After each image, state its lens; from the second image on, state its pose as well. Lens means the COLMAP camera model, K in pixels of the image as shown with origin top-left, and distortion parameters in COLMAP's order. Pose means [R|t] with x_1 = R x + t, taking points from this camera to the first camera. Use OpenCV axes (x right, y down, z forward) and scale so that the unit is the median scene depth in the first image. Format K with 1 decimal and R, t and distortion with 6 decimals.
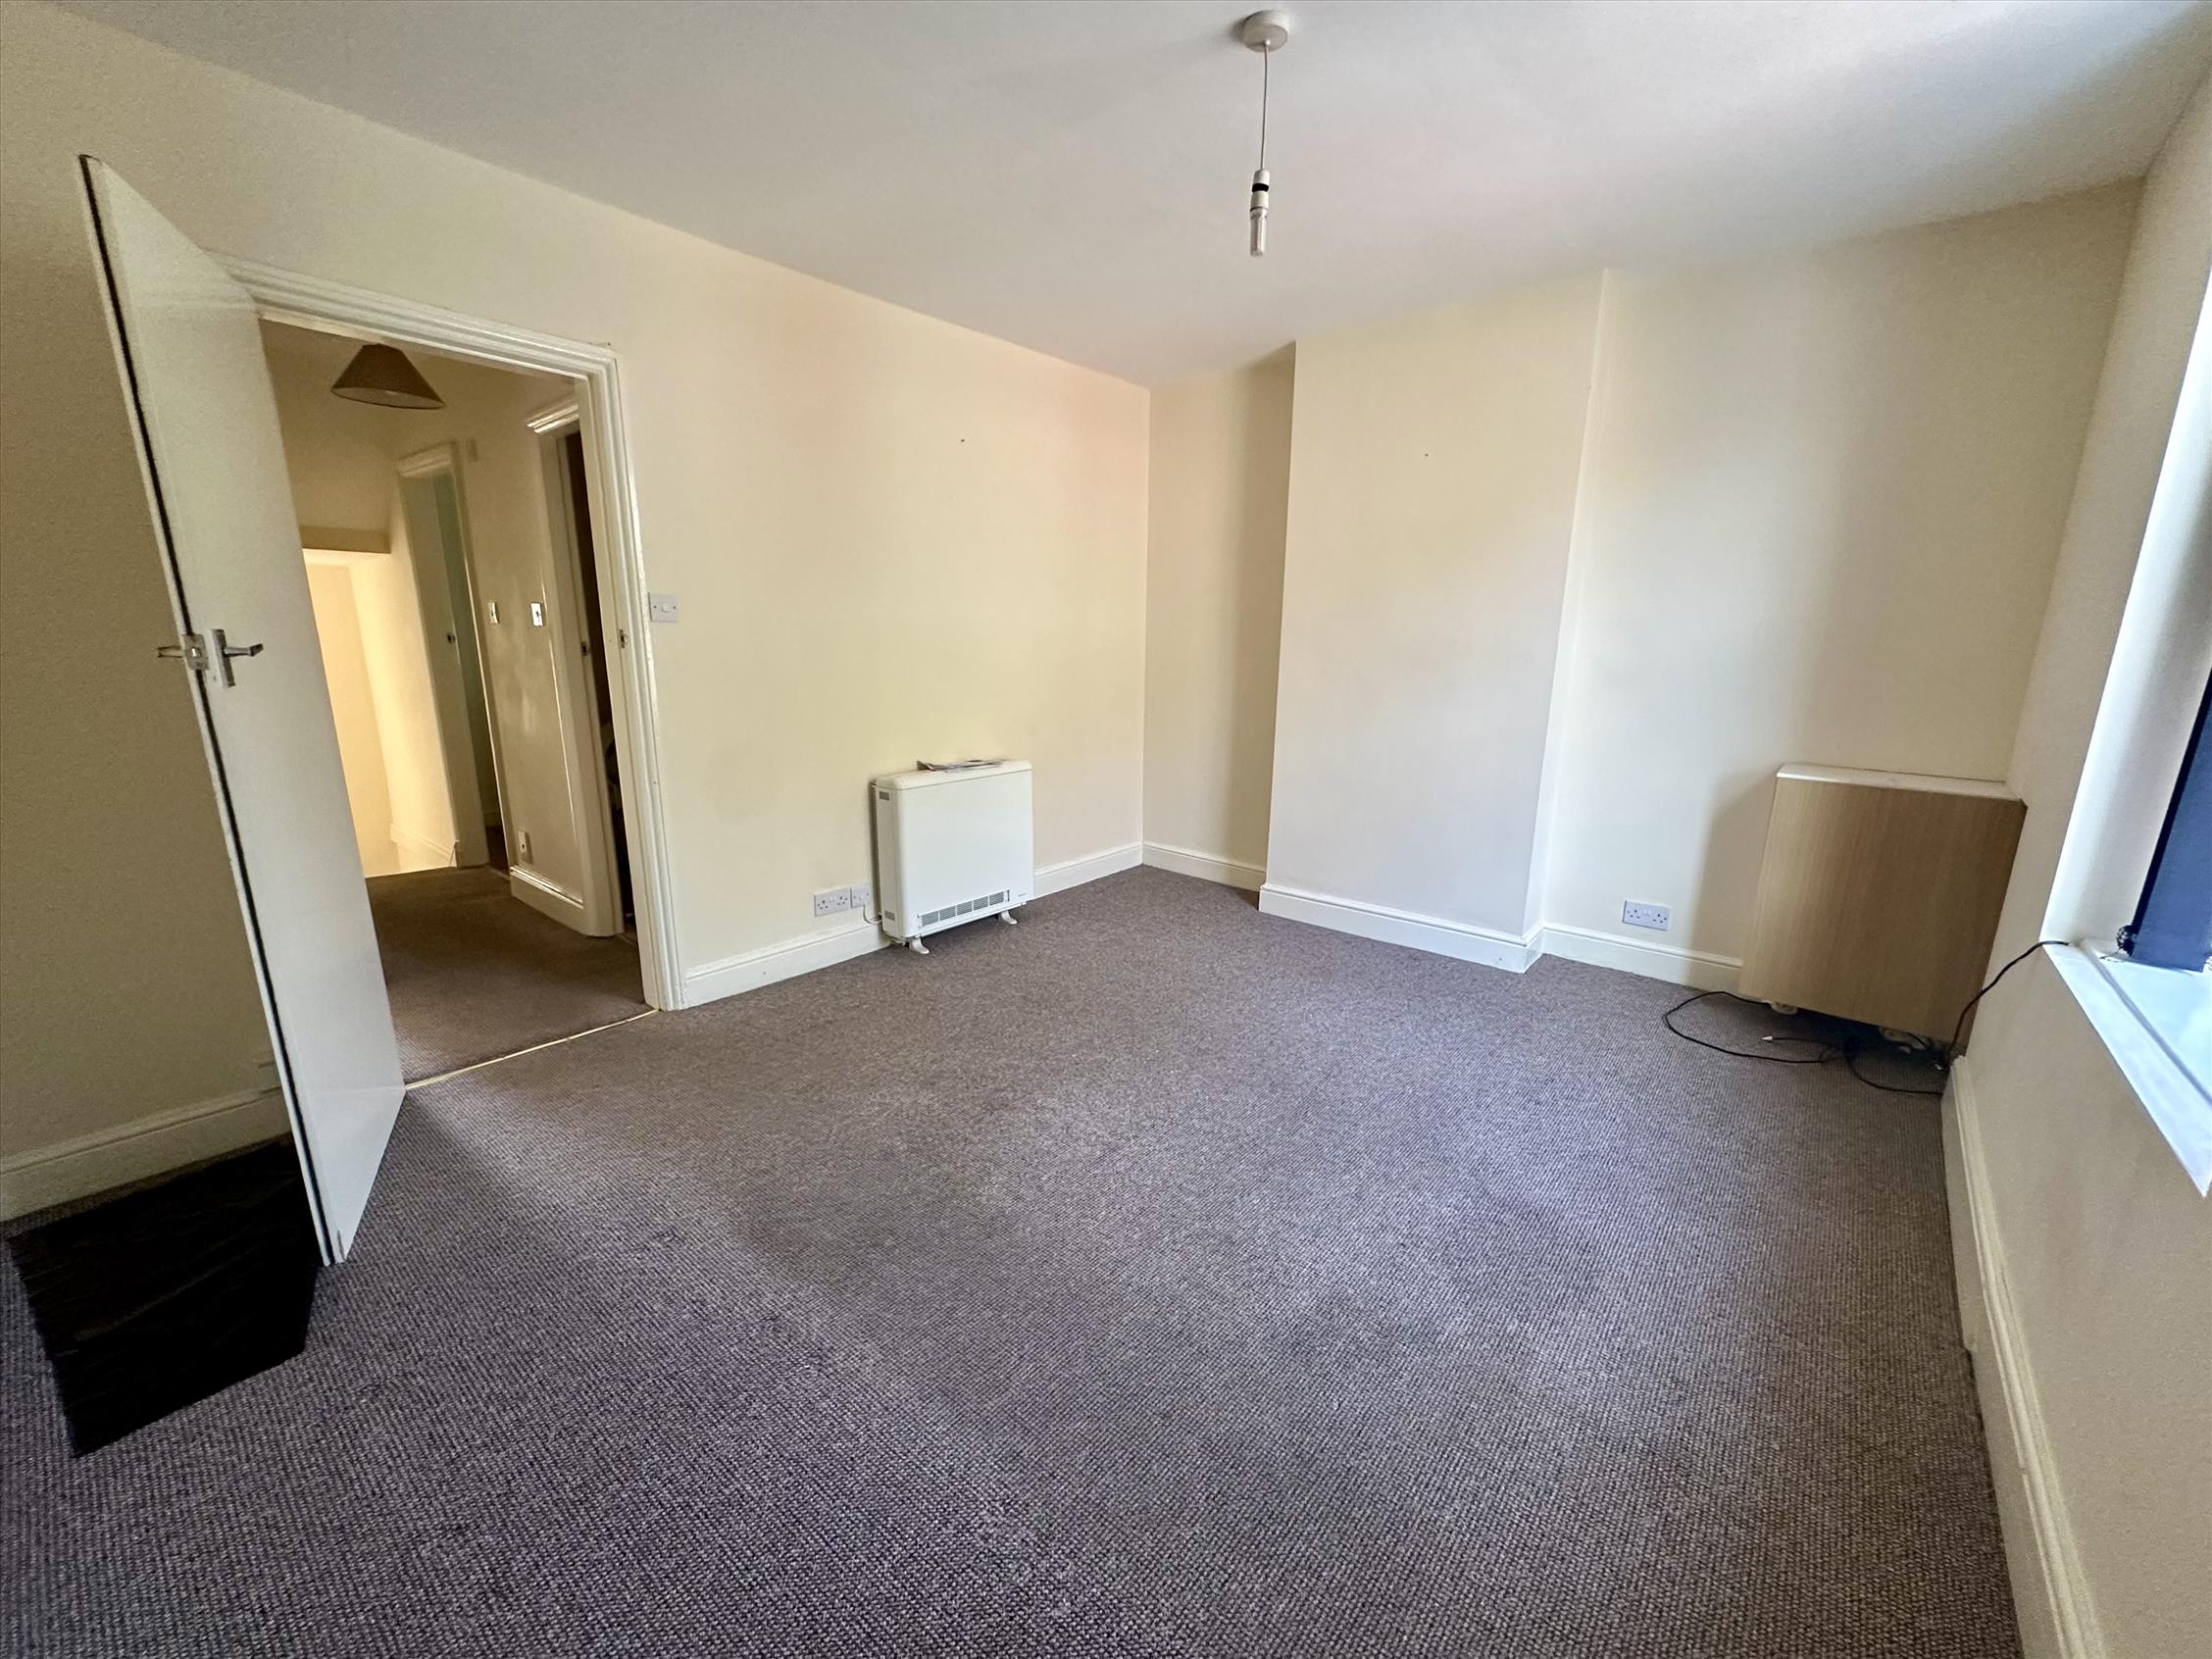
lens RADIAL K [[885.0, 0, 1106.0], [0, 885.0, 829.5], [0, 0, 1]] dist [-0.001248, -0.000064]
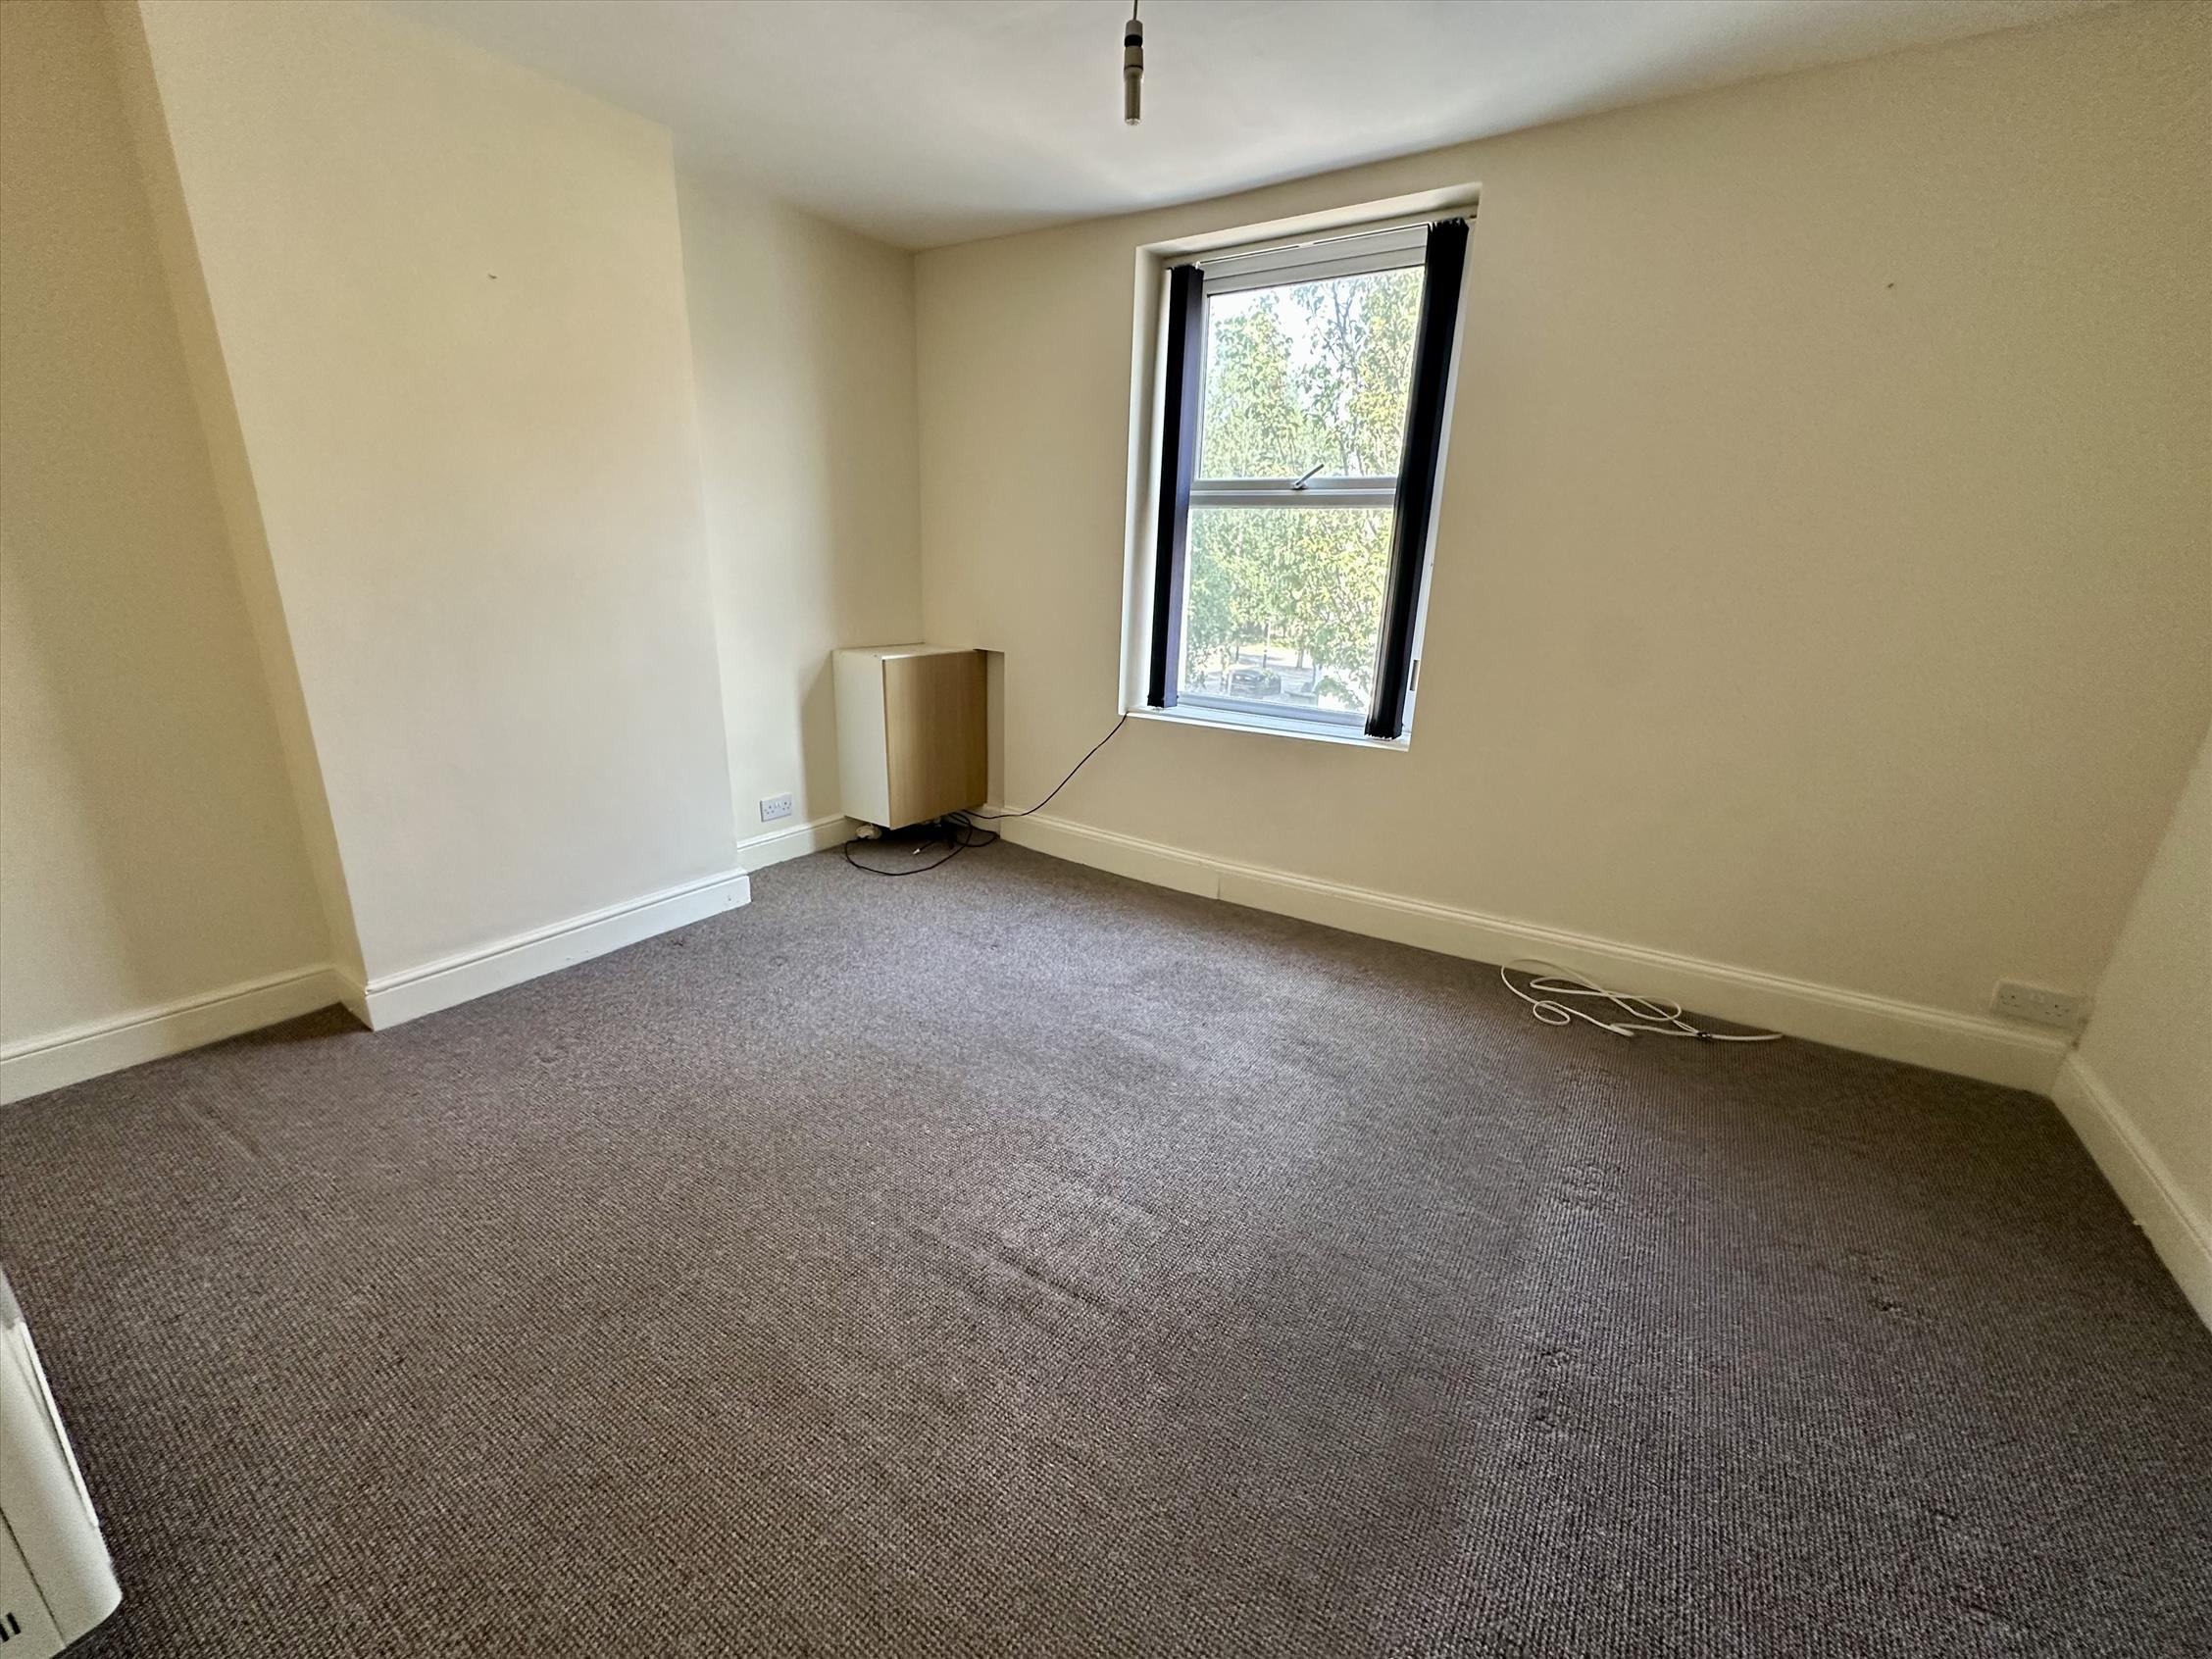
lens RADIAL K [[885.0, 0, 1106.0], [0, 885.0, 829.5], [0, 0, 1]] dist [-0.001248, -0.000064]
pose [[-0.112325, -0.307887, 0.944769, -0.480481], [0.191076, 0.926350, 0.324601, -0.156235], [-0.975127, 0.216983, -0.045222, 0.666683]]
